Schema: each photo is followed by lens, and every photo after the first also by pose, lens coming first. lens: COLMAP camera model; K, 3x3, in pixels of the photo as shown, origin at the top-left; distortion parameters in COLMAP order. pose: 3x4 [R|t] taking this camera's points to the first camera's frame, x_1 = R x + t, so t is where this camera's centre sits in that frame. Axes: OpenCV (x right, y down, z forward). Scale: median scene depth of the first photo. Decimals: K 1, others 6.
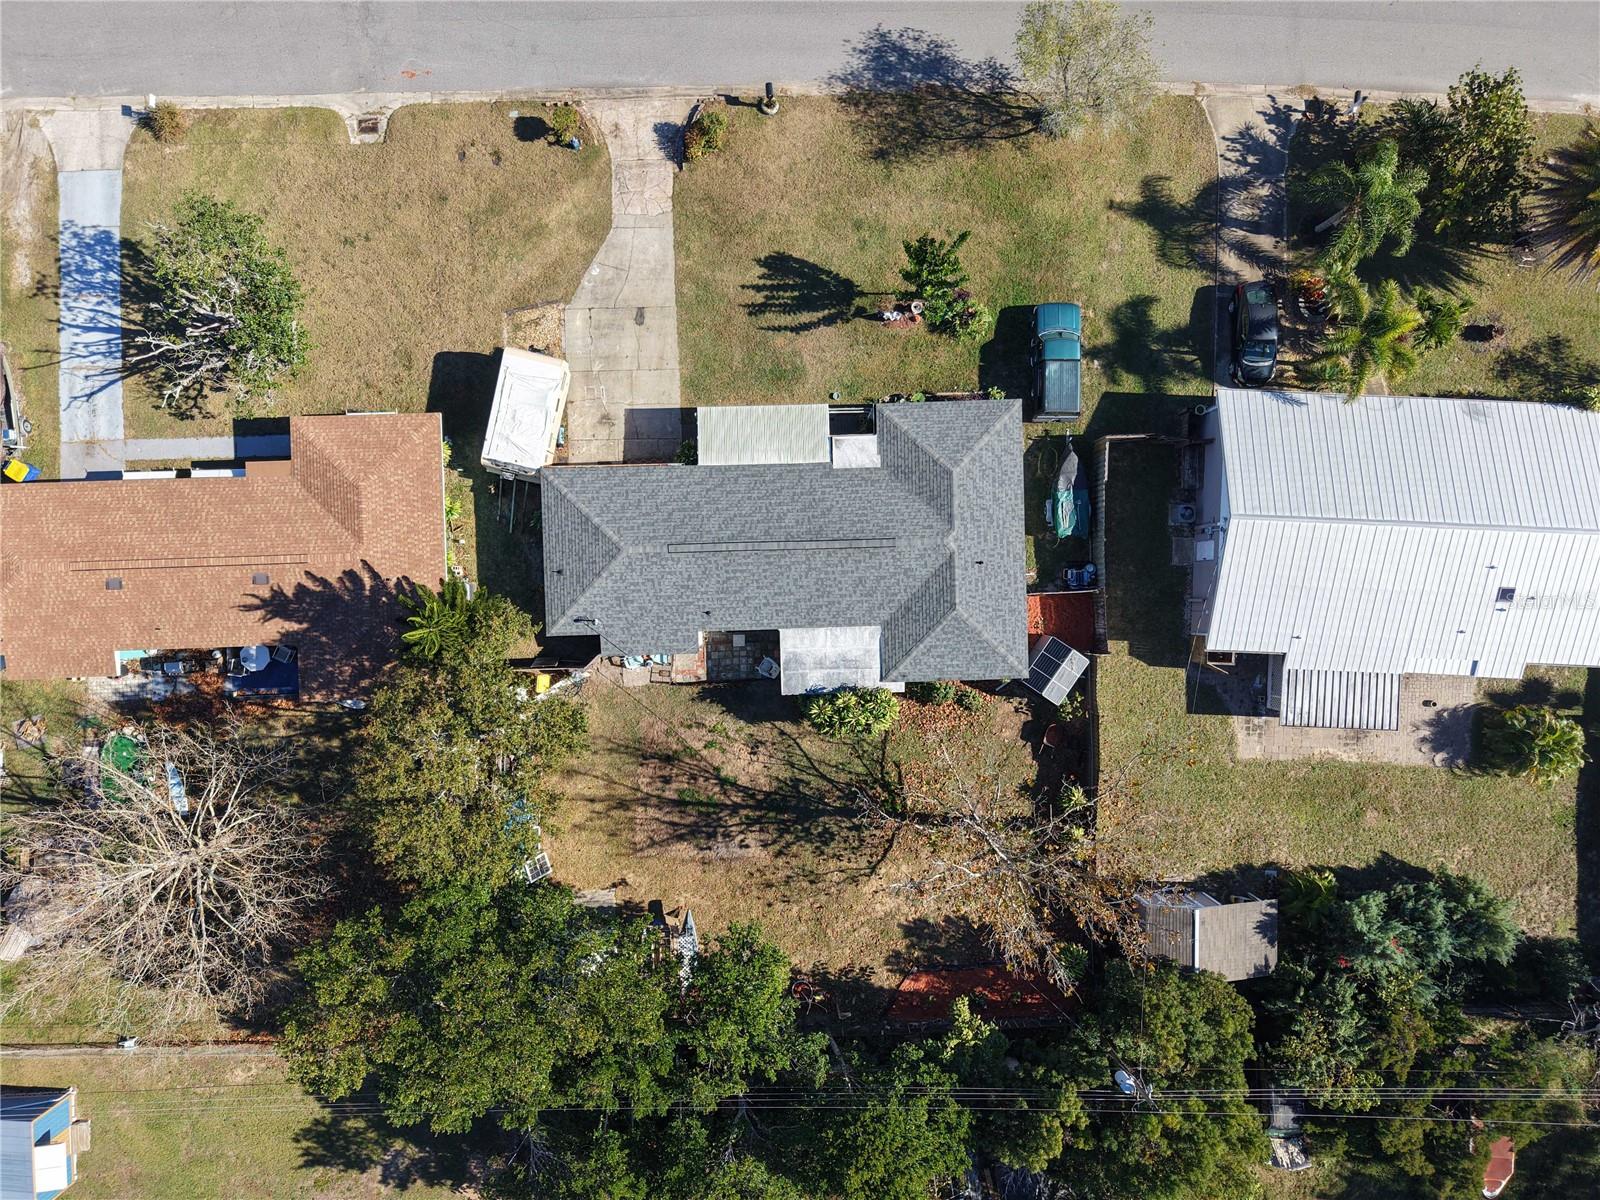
lens RADIAL K [[1091.4, 0, 800.0], [0, 1091.4, 600.0], [0, 0, 1]] dist [0.001223, -0.000968]
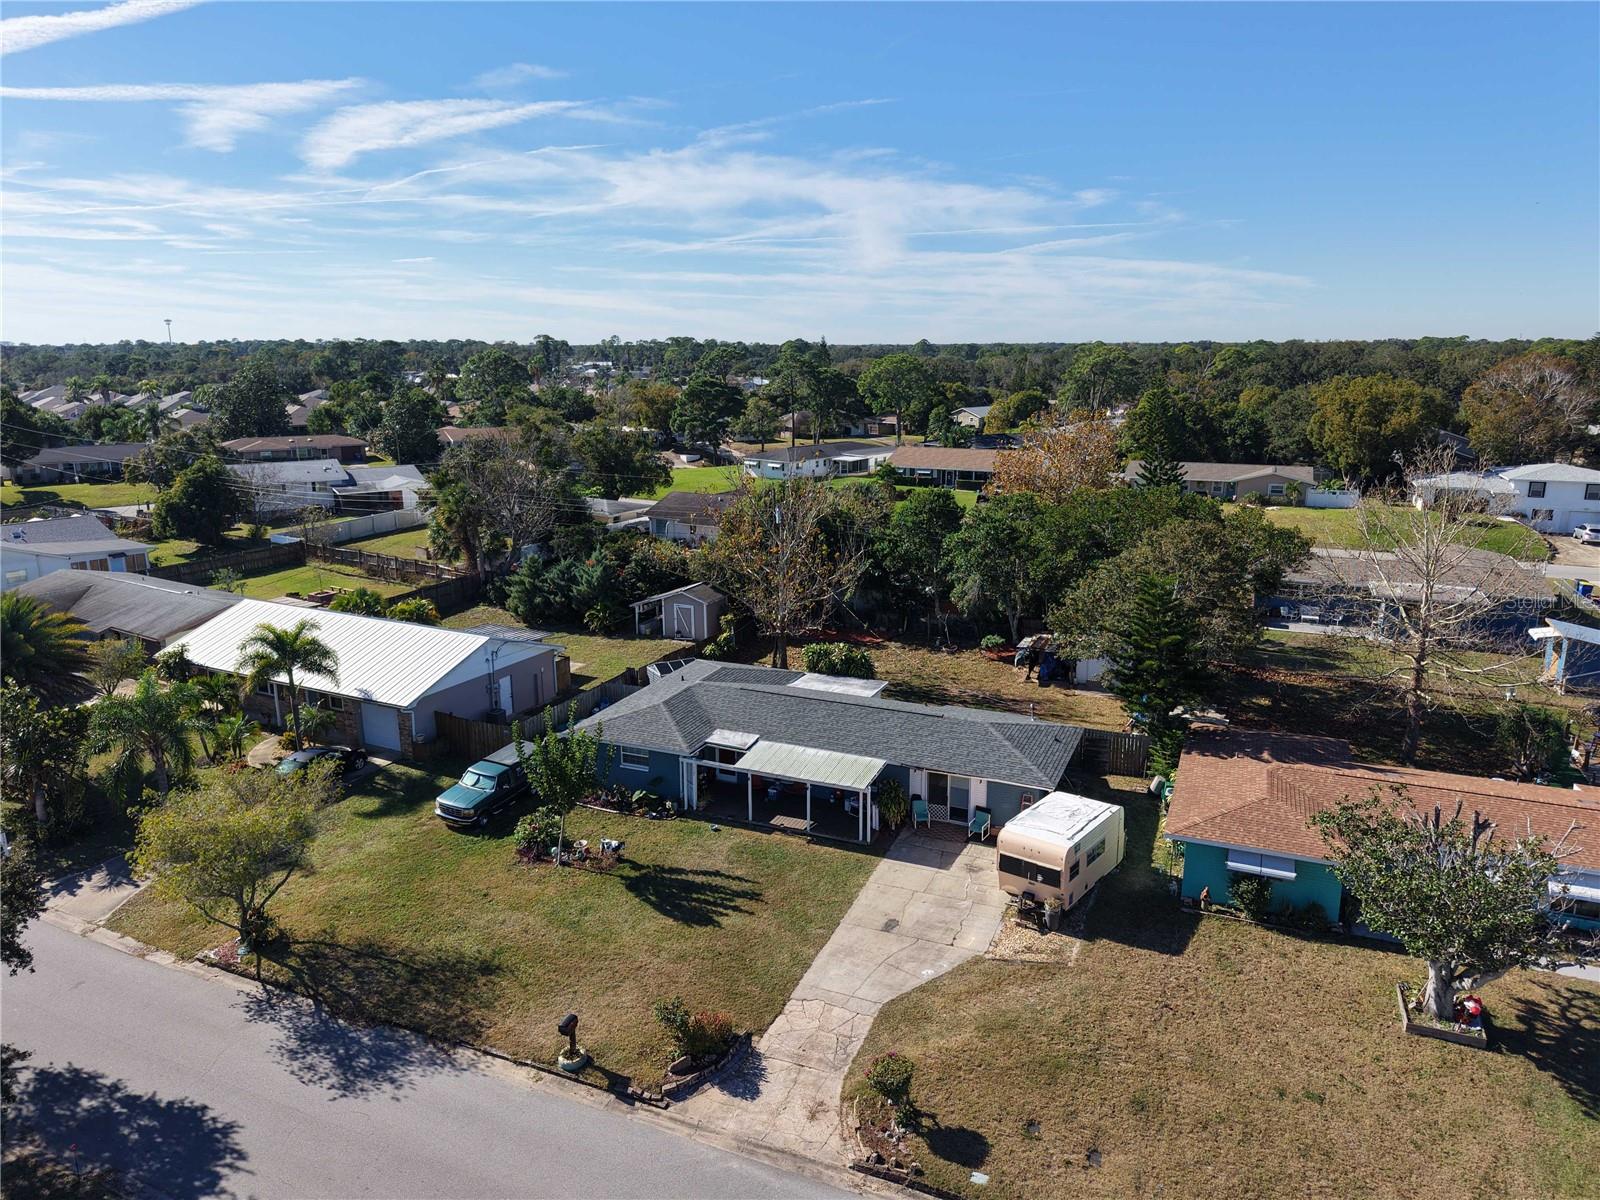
lens RADIAL K [[1069.3, 0, 800.0], [0, 1069.3, 600.0], [0, 0, 1]] dist [-0.002137, 0.006626]
pose [[-0.905590, -0.115670, 0.408077, -0.369992], [0.423930, -0.215606, 0.879658, -0.897234], [-0.013766, 0.969605, 0.244287, 0.613400]]
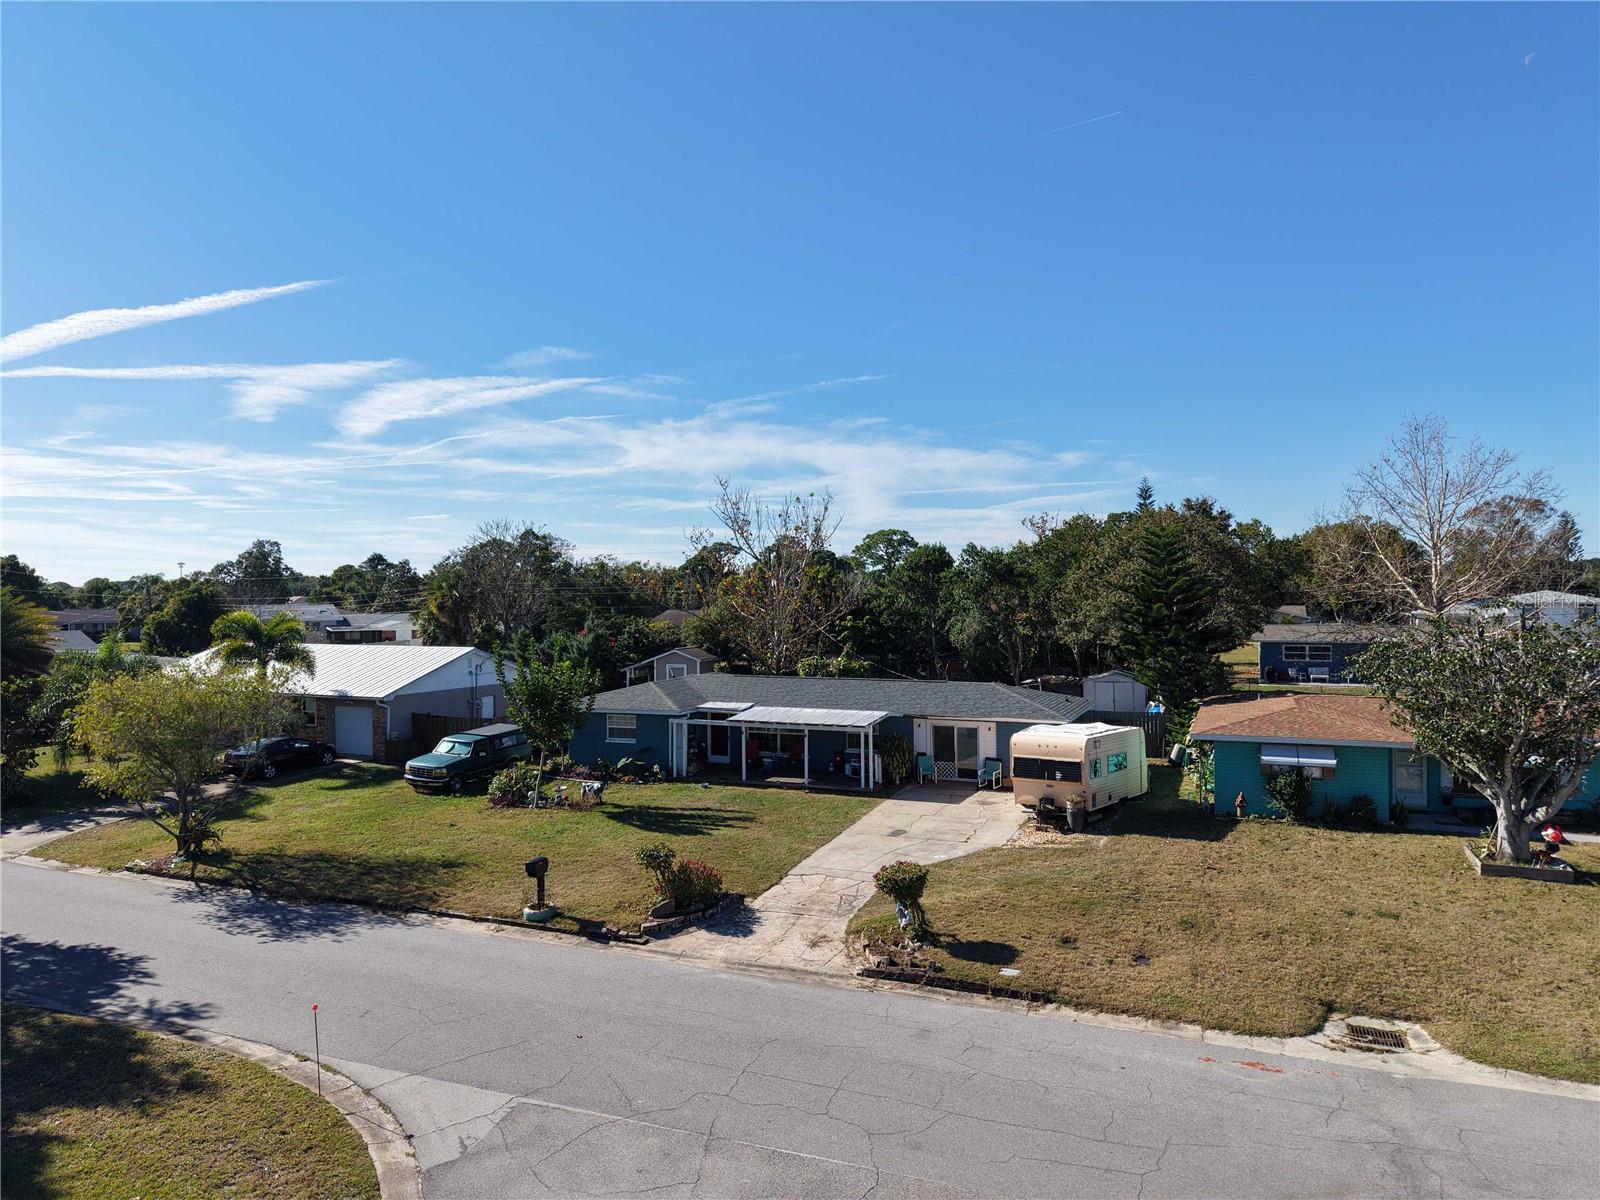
lens RADIAL K [[1058.4, 0, 800.0], [0, 1058.4, 600.0], [0, 0, 1]] dist [0.009667, -0.003505]
pose [[-0.907425, -0.041241, 0.418186, -0.368496], [0.417537, 0.023663, 0.908352, -0.905485], [-0.047357, 0.998869, -0.004253, 0.867918]]
